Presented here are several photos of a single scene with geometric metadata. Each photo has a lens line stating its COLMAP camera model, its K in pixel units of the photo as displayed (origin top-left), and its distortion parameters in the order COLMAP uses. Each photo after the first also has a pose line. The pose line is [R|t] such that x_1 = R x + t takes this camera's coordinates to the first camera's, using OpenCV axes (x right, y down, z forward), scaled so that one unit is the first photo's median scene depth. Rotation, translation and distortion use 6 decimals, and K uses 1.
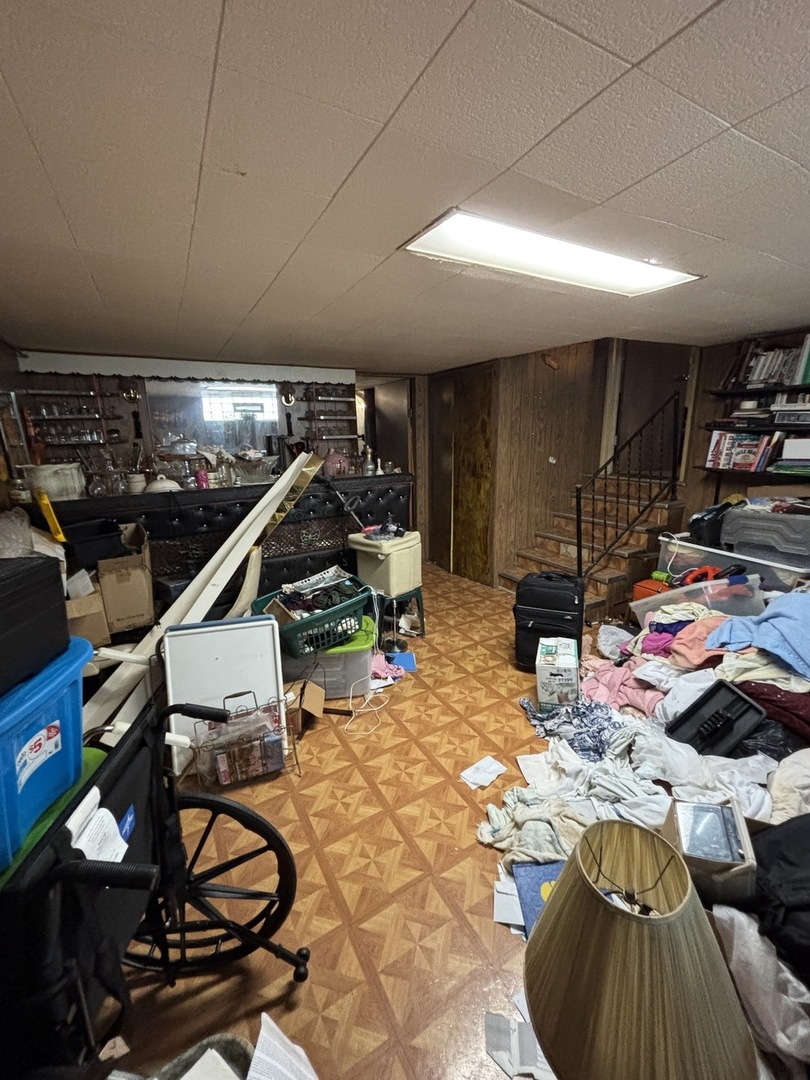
lens RADIAL K [[436.7, 0, 400.5], [0, 436.7, 541.6], [0, 0, 1]] dist [0.004641, -0.000267]
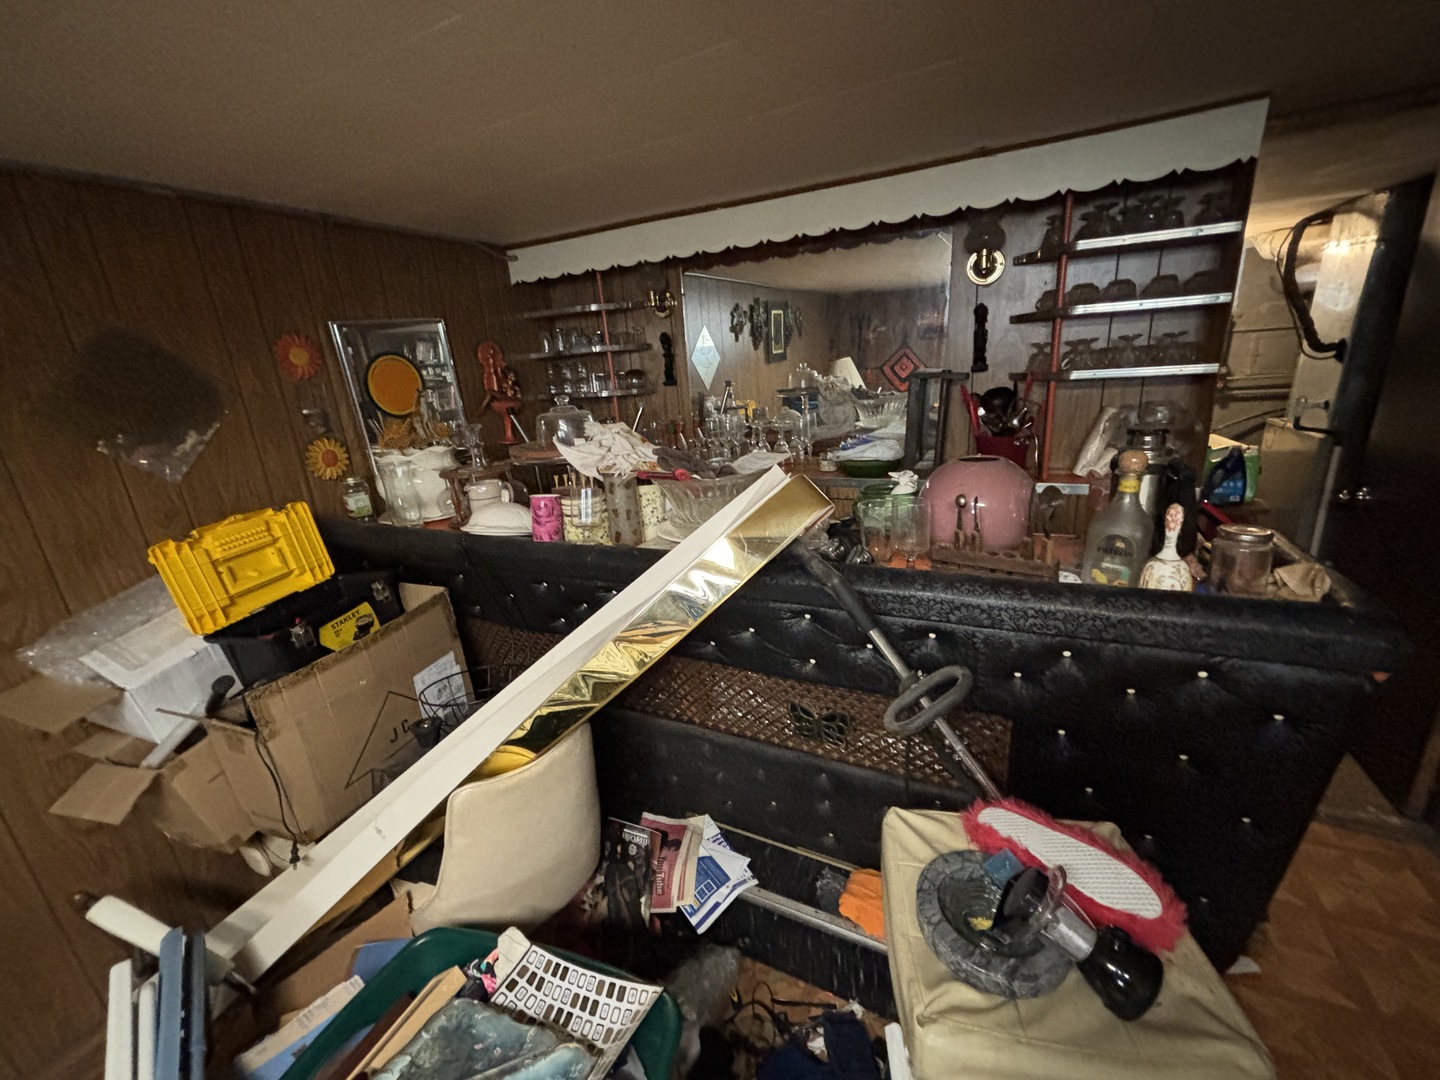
lens RADIAL K [[582.3, 0, 718.6], [0, 582.3, 532.6], [0, 0, 1]] dist [0.004641, -0.000267]
pose [[0.569384, 0.214109, -0.793700, 0.034791], [-0.145626, 0.976488, 0.158949, -0.157523], [0.809070, 0.025081, 0.587176, 0.551771]]
